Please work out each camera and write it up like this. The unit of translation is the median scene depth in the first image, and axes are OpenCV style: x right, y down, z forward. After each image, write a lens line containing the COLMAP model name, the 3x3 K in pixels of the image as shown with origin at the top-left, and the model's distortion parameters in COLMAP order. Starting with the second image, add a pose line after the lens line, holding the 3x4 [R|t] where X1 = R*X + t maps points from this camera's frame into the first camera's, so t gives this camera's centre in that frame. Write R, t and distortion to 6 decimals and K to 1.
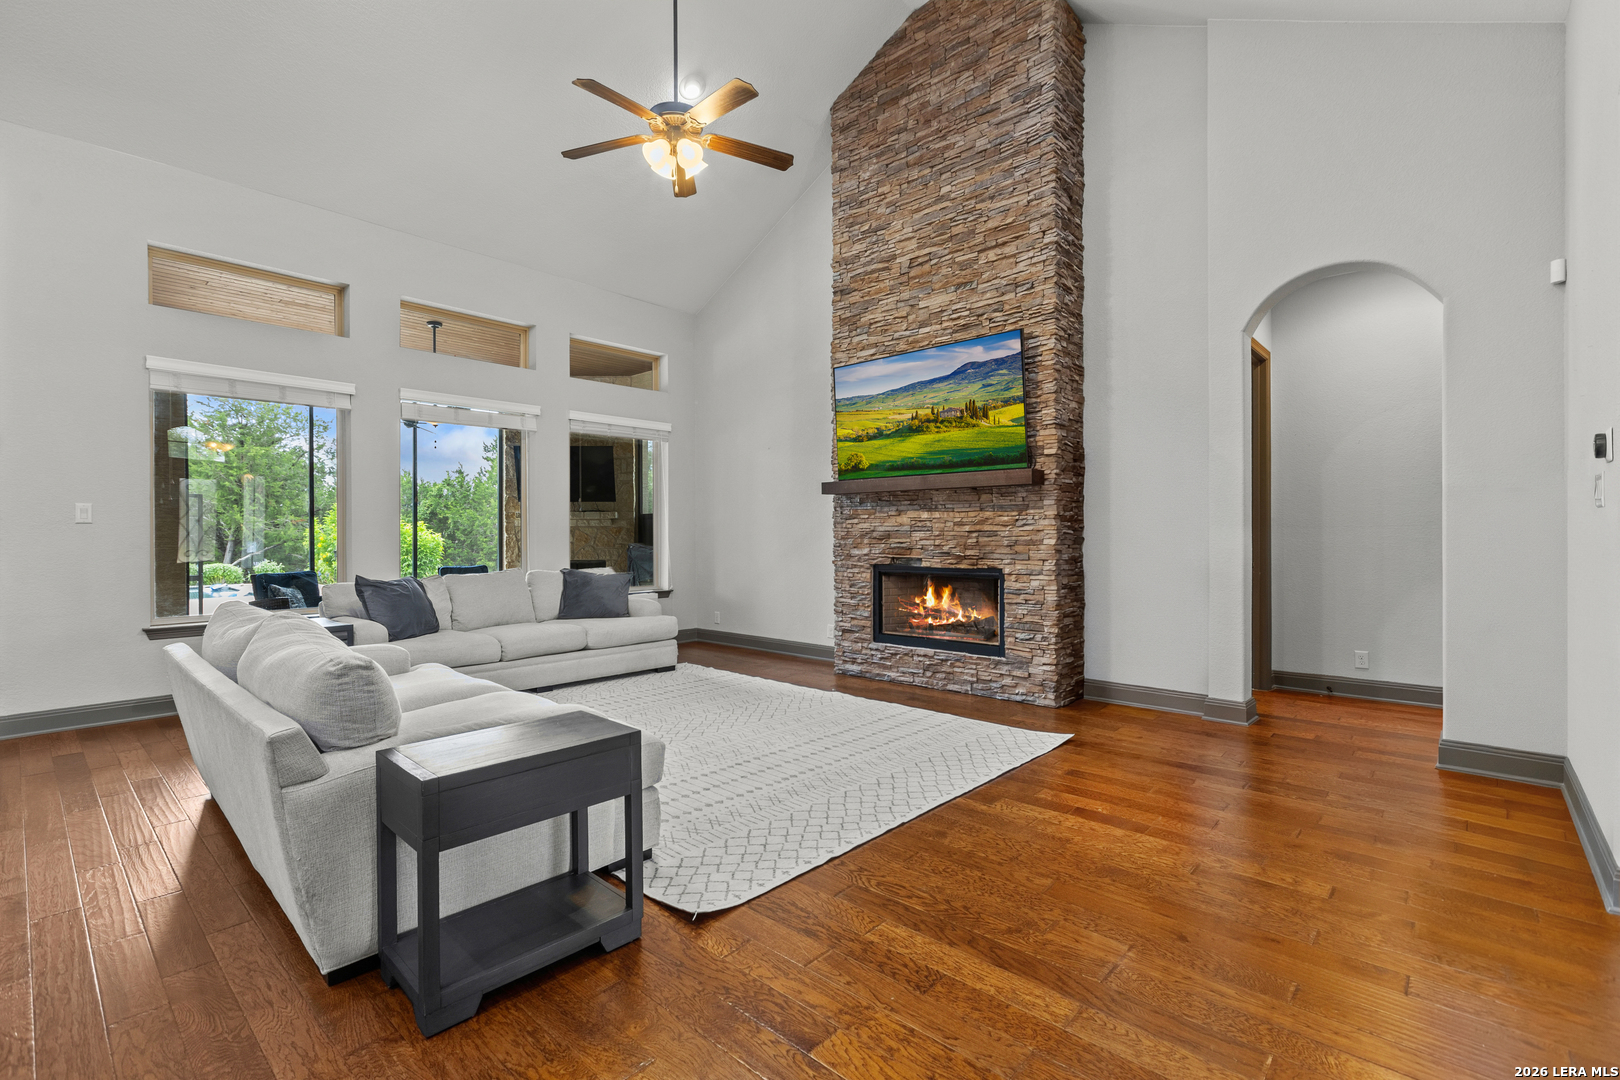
lens RADIAL K [[717.3, 0, 800.3], [0, 717.3, 531.5], [0, 0, 1]] dist [0.007025, -0.003272]
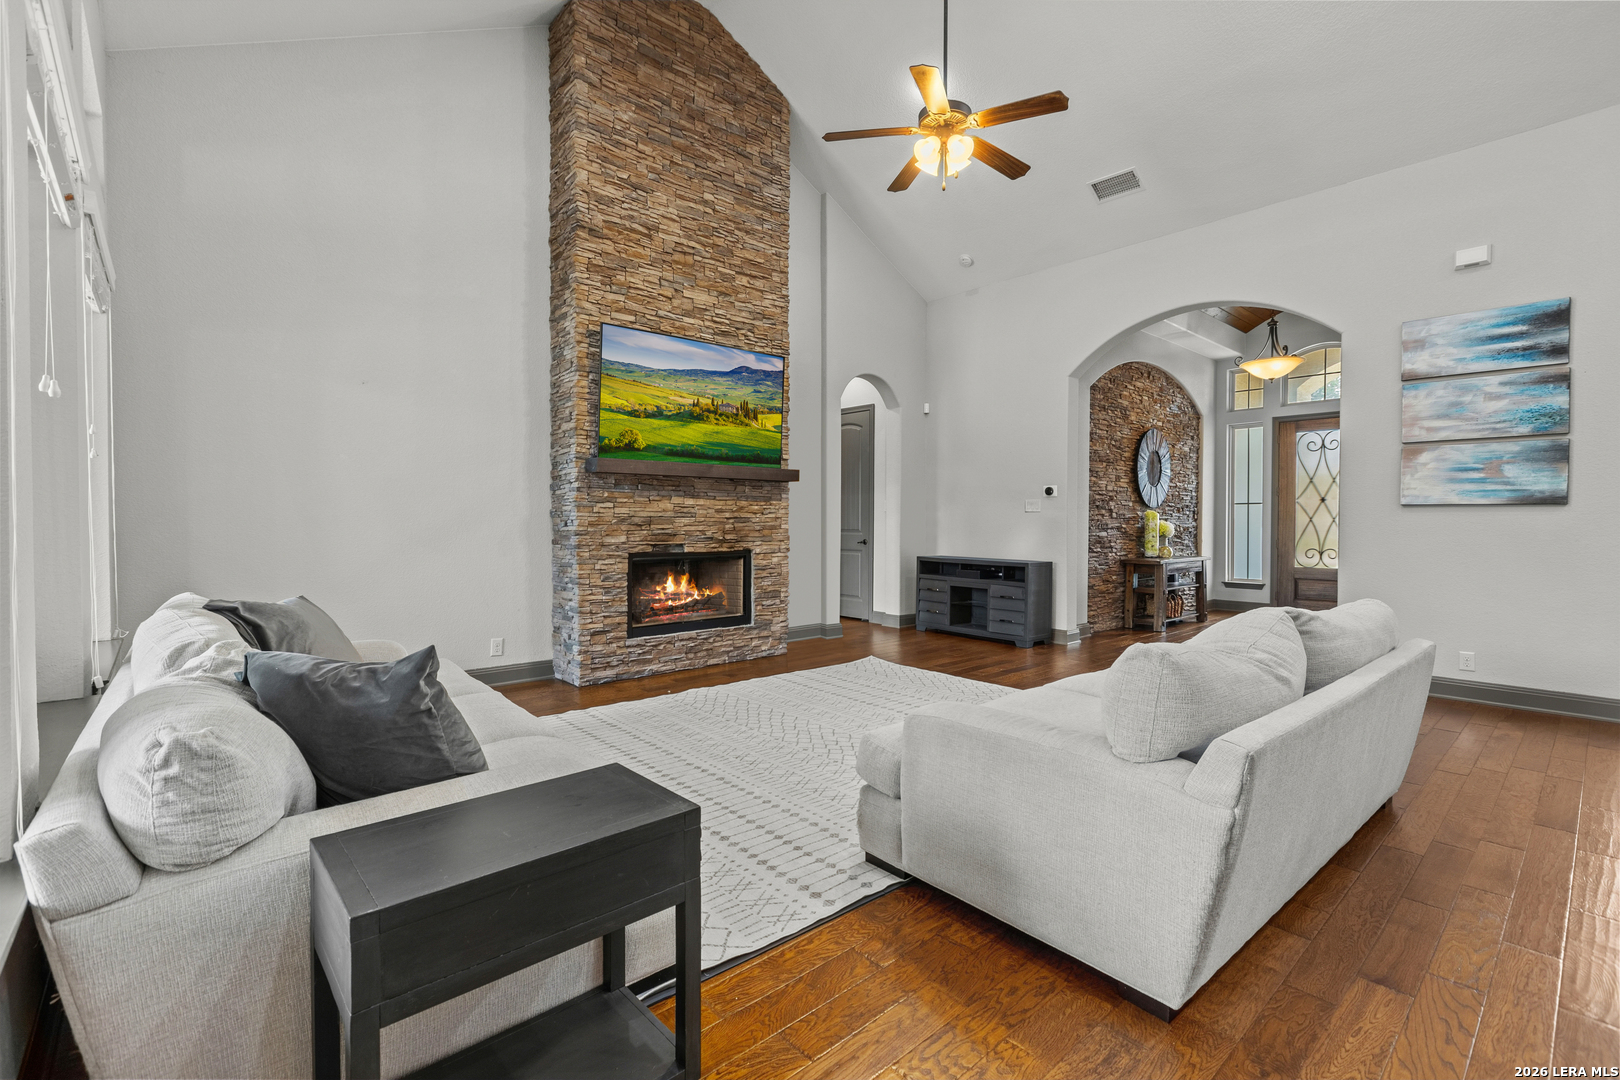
lens RADIAL K [[717.3, 0, 784.4], [0, 717.3, 529.0], [0, 0, 1]] dist [0.007025, -0.003272]
pose [[0.126510, -0.004204, 0.991956, -0.819873], [-0.001276, 0.999990, 0.004401, 0.011757], [-0.991964, -0.001822, 0.126504, 0.732991]]
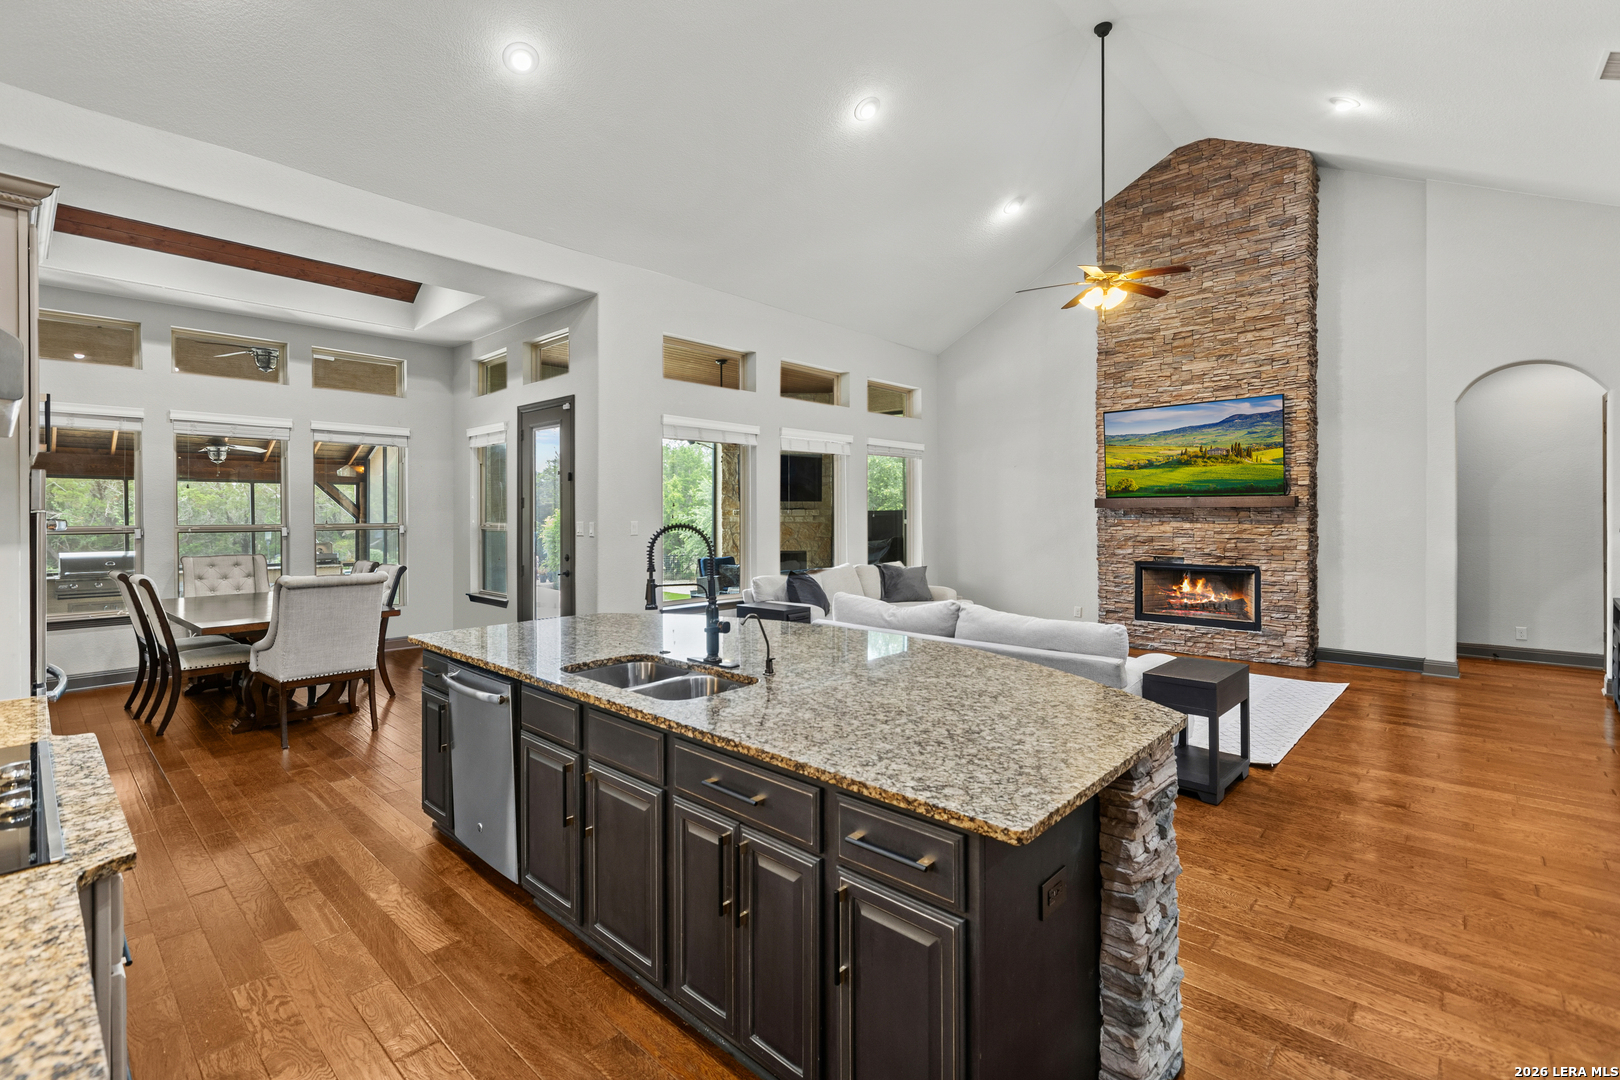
lens RADIAL K [[717.3, 0, 810.1], [0, 717.3, 515.3], [0, 0, 1]] dist [0.007025, -0.003272]
pose [[0.999998, 0.000299, -0.002212, -0.525975], [-0.000288, 0.999989, 0.004711, -0.047783], [0.002213, -0.004710, 0.999986, -0.342563]]
